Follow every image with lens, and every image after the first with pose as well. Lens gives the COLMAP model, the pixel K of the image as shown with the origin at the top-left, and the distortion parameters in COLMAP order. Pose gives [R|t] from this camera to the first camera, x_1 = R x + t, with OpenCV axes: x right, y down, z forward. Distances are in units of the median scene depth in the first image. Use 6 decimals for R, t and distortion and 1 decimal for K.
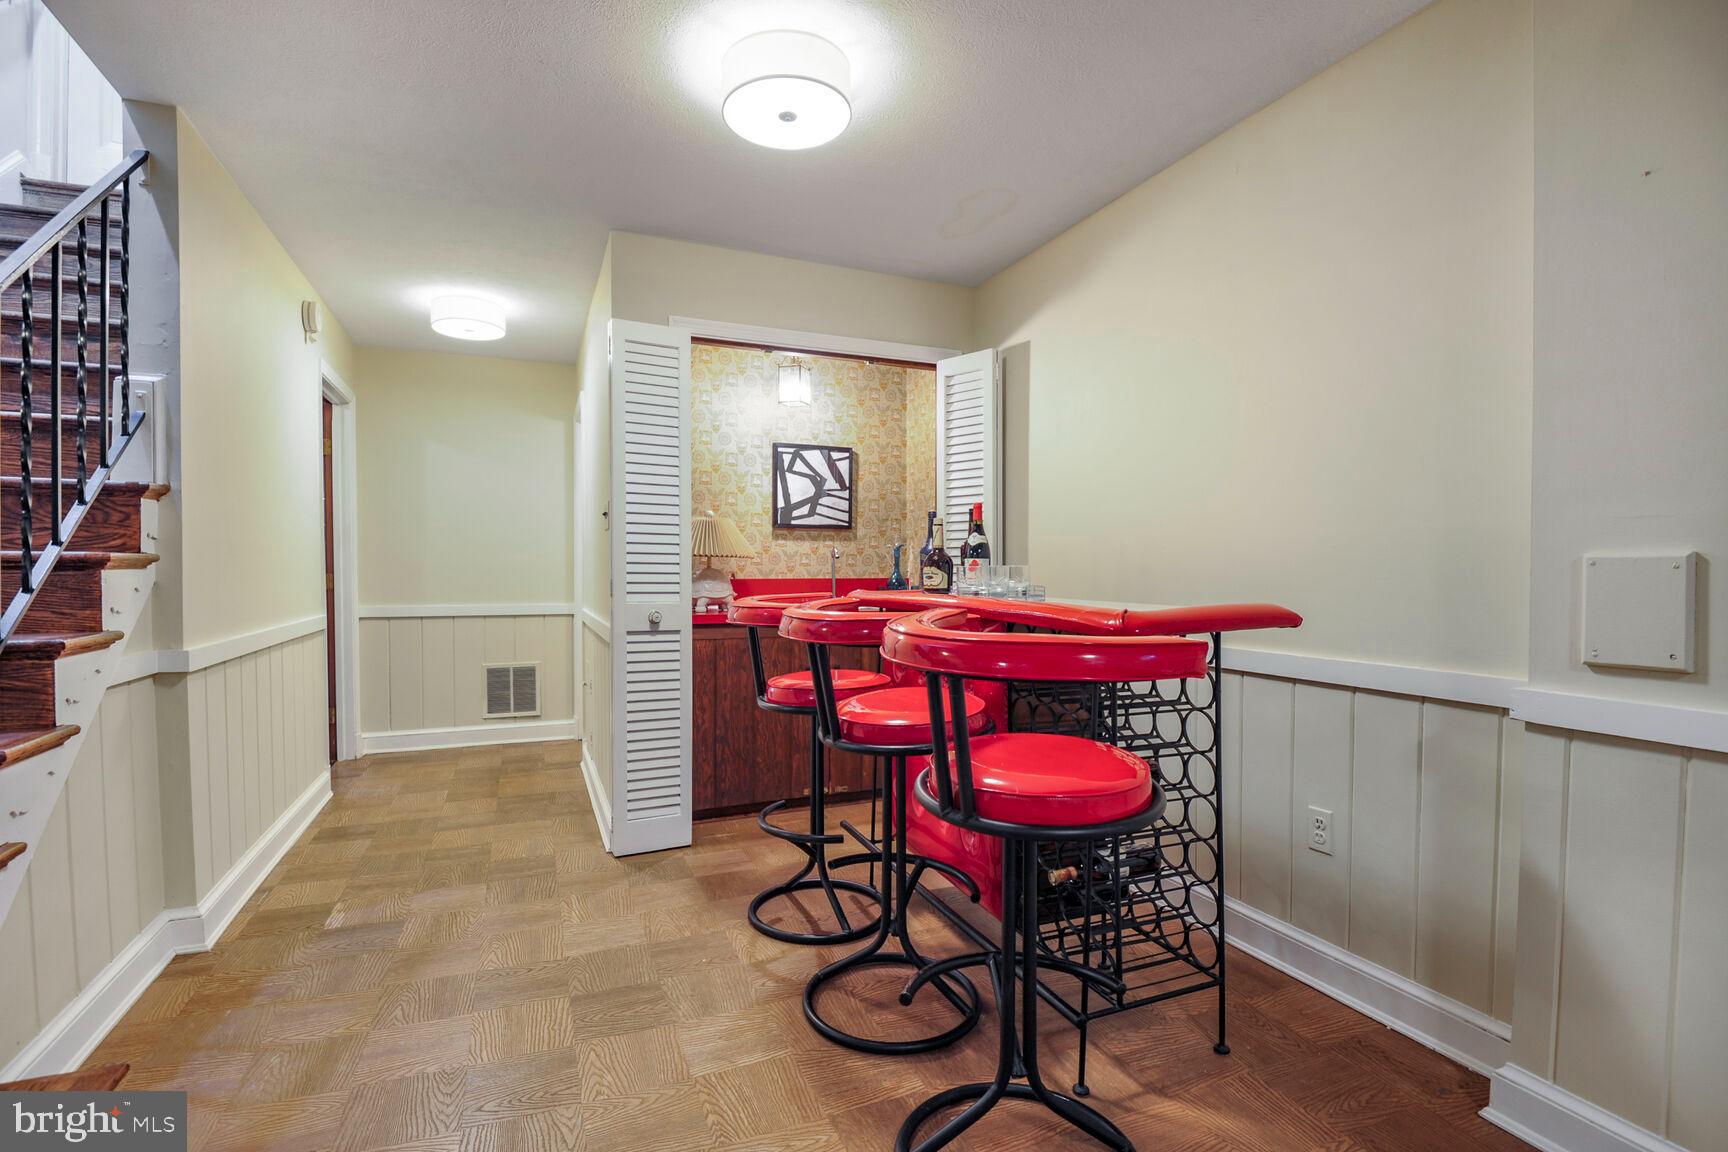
lens RADIAL K [[784.6, 0, 821.5], [0, 784.6, 590.5], [0, 0, 1]] dist [0.010430, -0.018929]
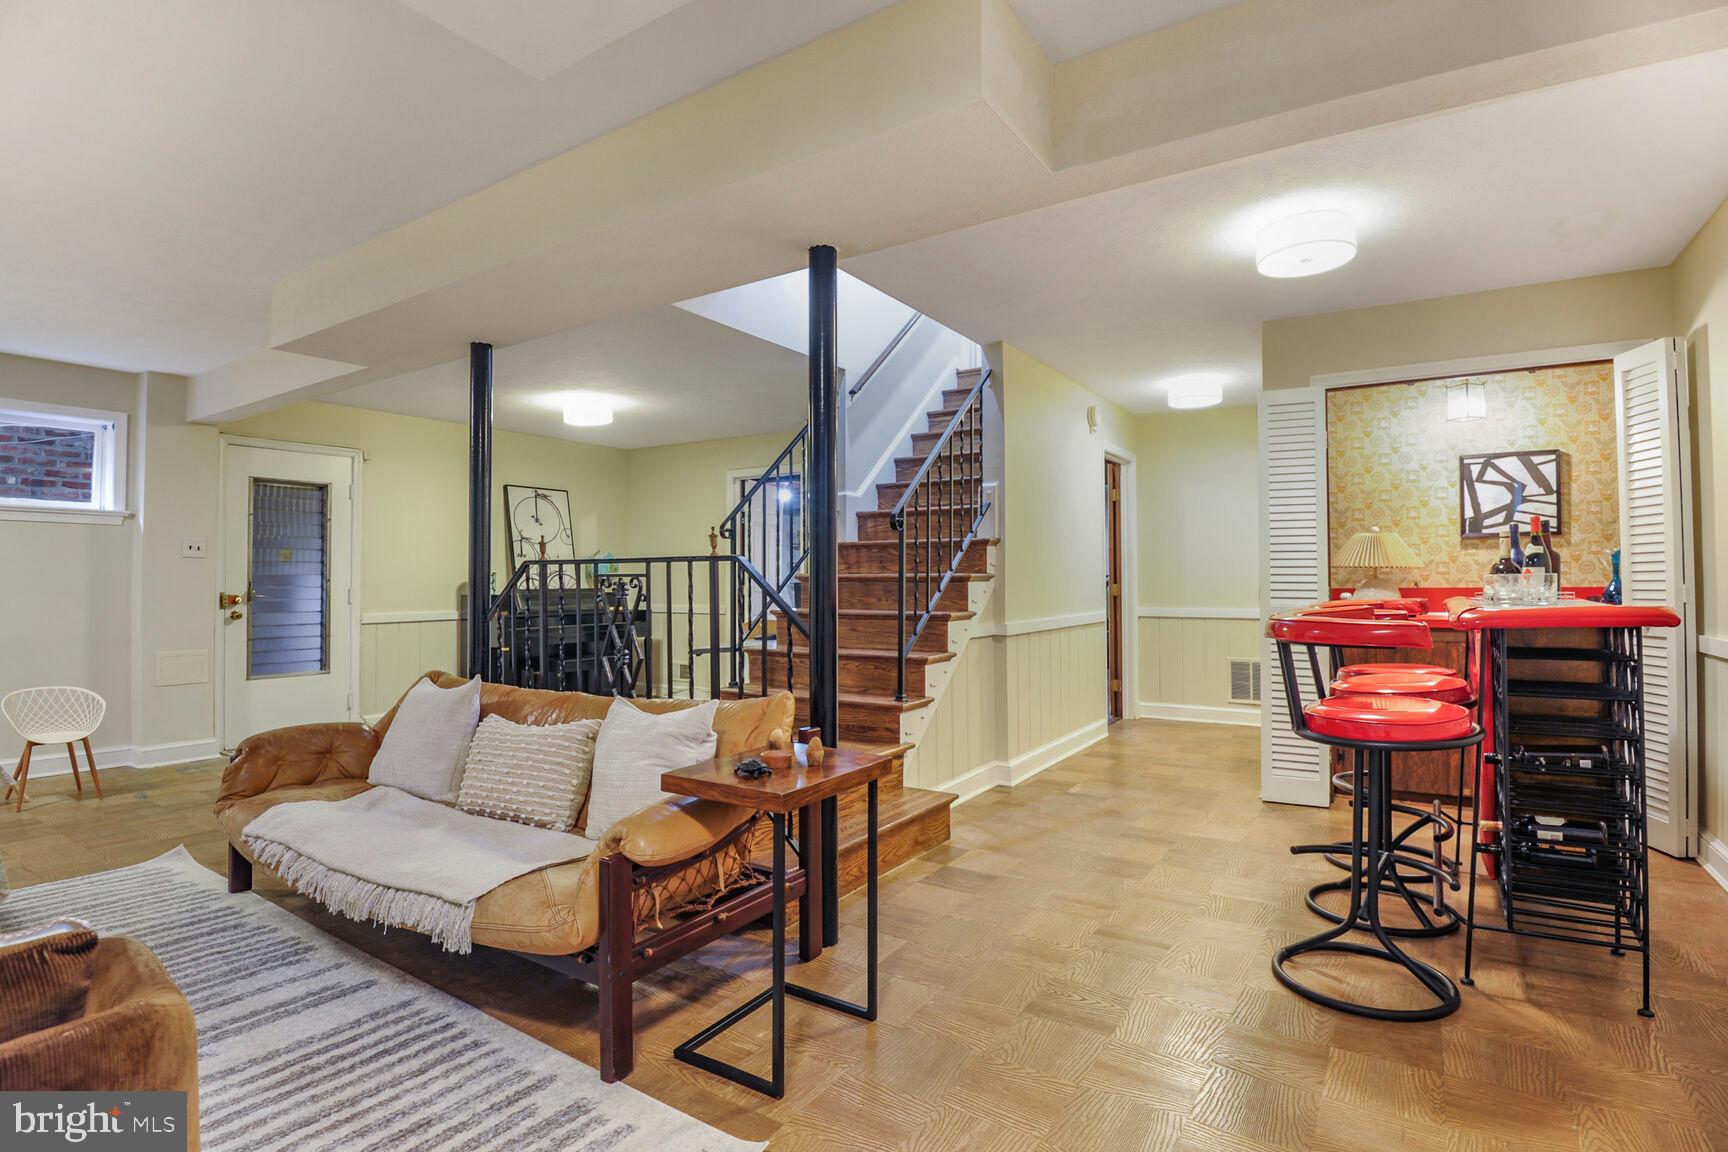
lens RADIAL K [[861.9, 0, 858.1], [0, 861.9, 553.9], [0, 0, 1]] dist [0.000228, -0.026921]
pose [[0.566704, -0.032249, -0.823290, 0.414029], [-0.015746, 0.998627, -0.049955, 0.009534], [0.823771, 0.041273, 0.565418, -0.282727]]
